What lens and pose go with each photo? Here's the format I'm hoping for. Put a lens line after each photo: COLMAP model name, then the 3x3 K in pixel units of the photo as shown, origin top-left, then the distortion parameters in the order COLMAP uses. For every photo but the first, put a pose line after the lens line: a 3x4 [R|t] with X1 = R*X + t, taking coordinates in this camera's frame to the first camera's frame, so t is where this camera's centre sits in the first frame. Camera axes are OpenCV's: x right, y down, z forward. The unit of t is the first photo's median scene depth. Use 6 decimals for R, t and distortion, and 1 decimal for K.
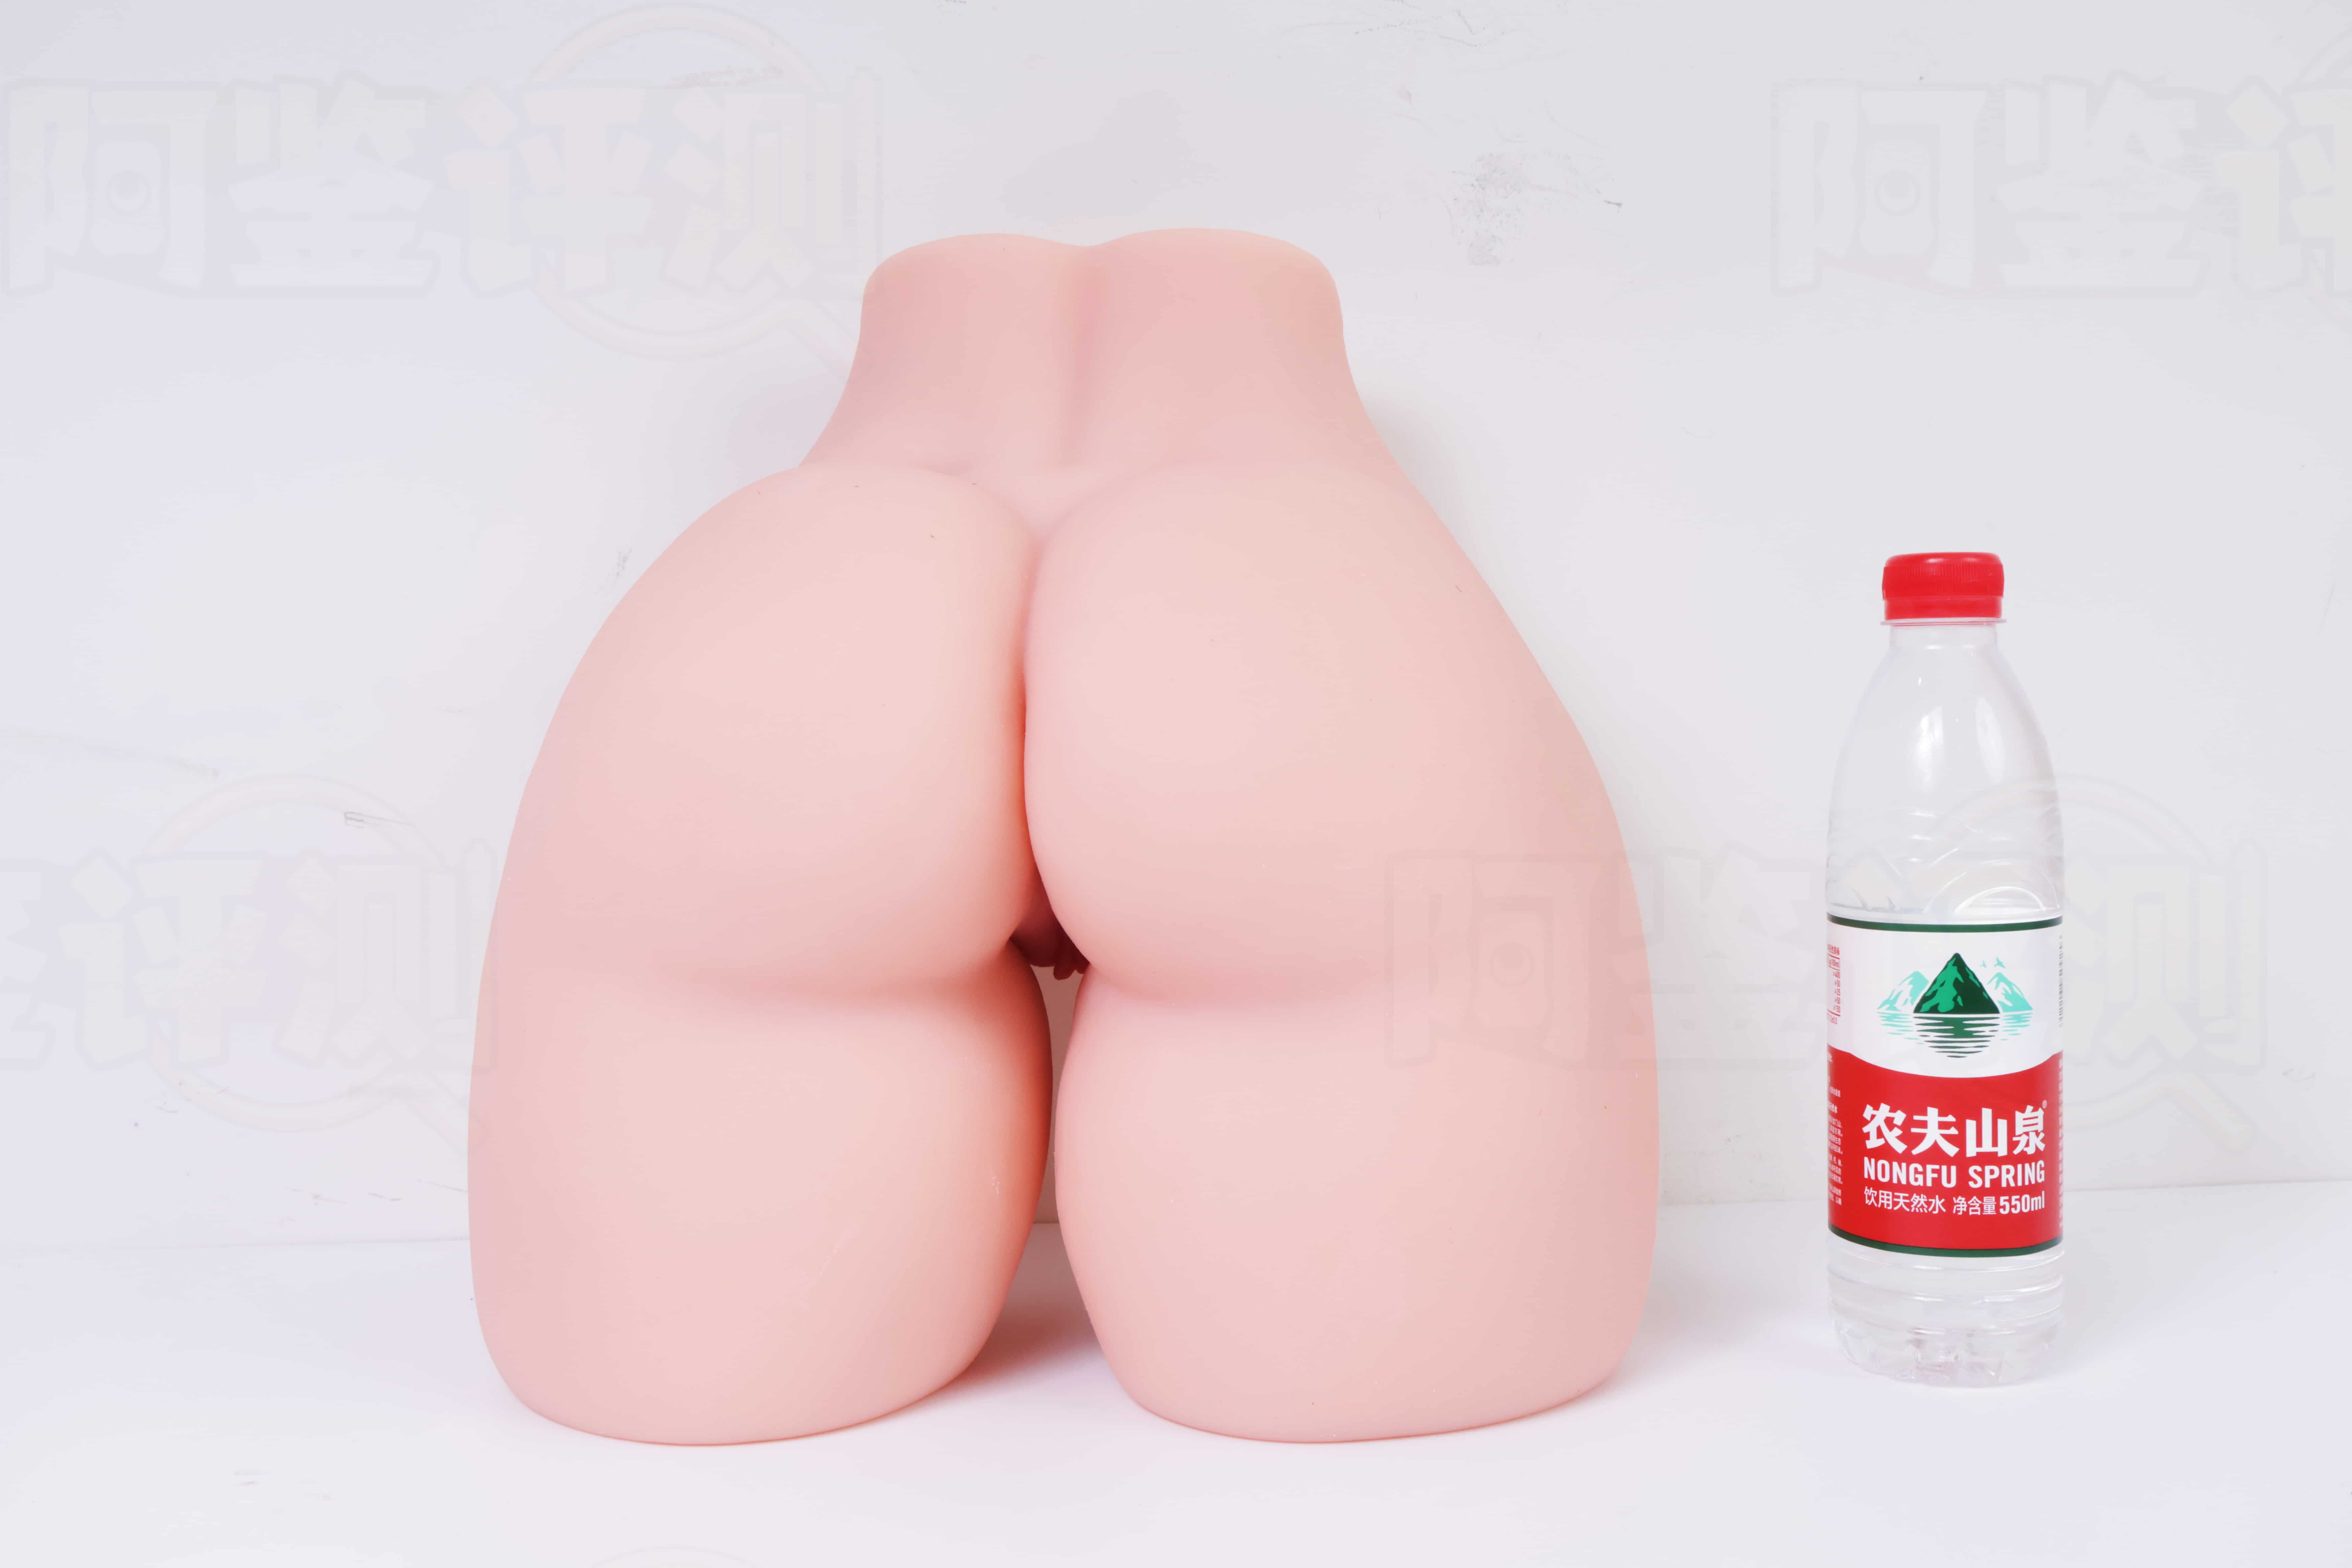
lens RADIAL K [[2724.0, 0, 1172.8], [0, 2724.0, 791.1], [0, 0, 1]] dist [0.045960, 0.000000]
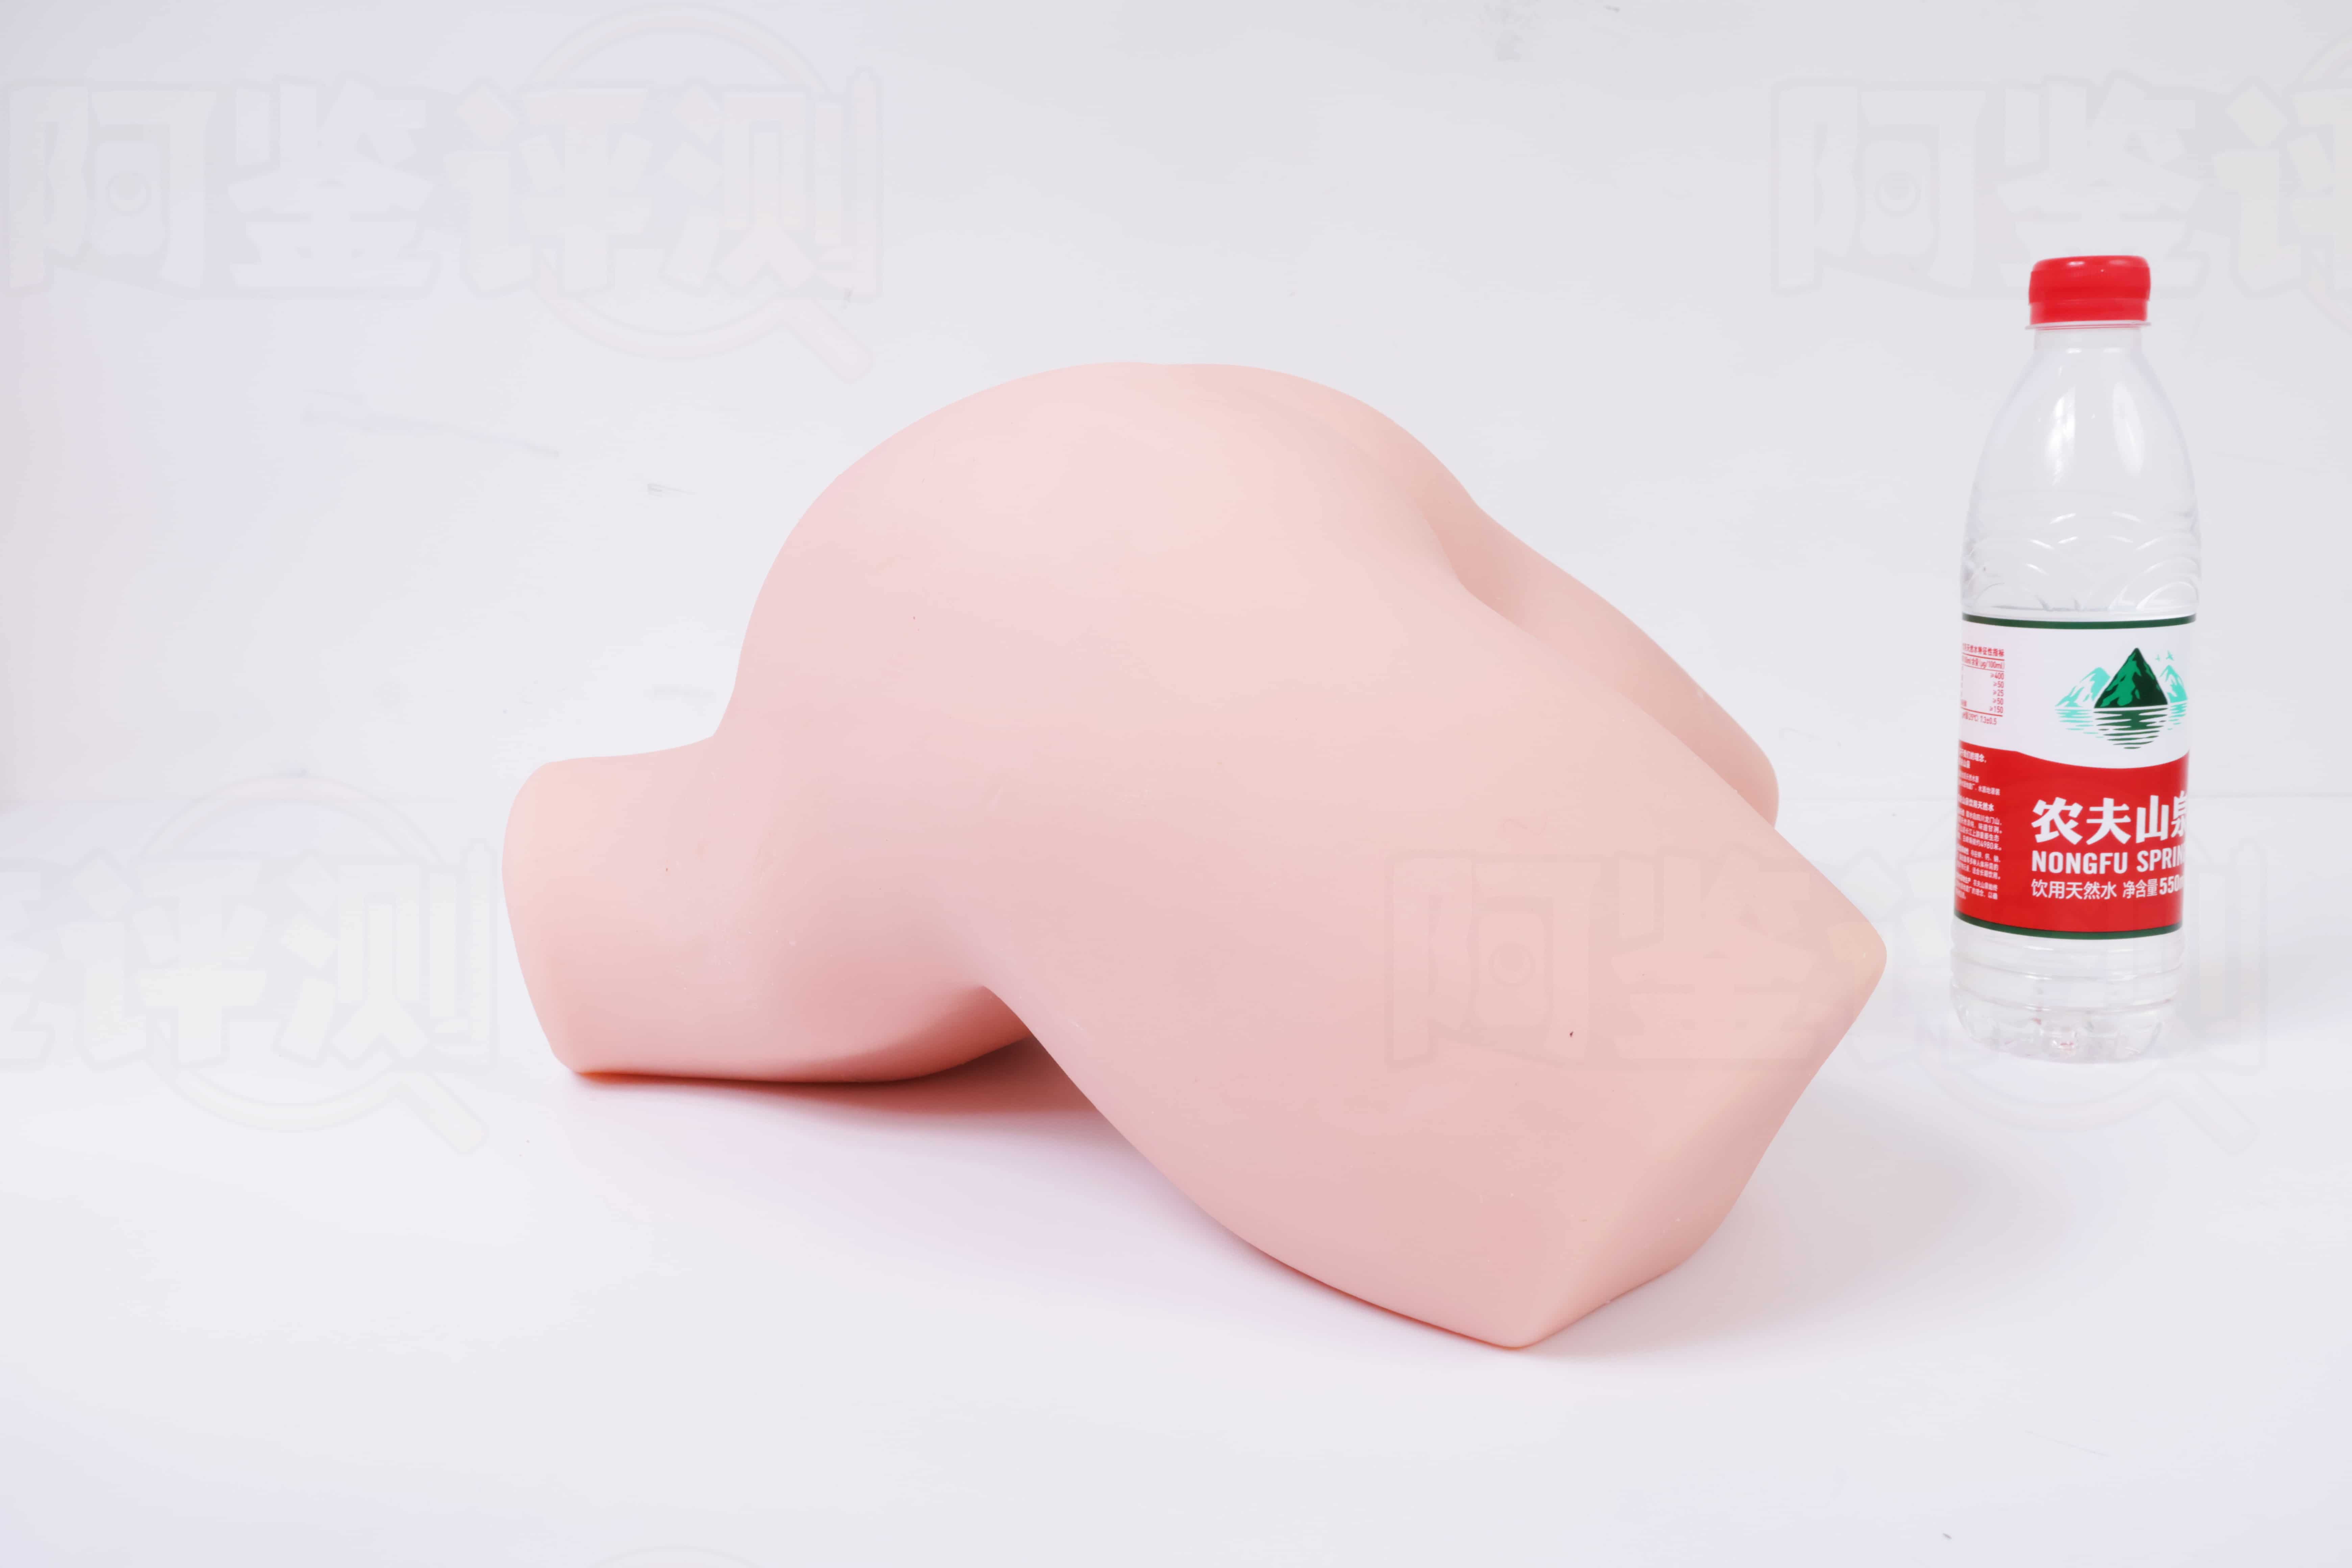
lens RADIAL K [[2724.0, 0, 1139.7], [0, 2724.0, 795.3], [0, 0, 1]] dist [0.045960, 0.000000]
pose [[0.935103, -0.058375, 0.349534, -0.428552], [0.025926, 0.994965, 0.096809, 0.004434], [-0.353425, -0.081465, 0.931909, 0.161124]]
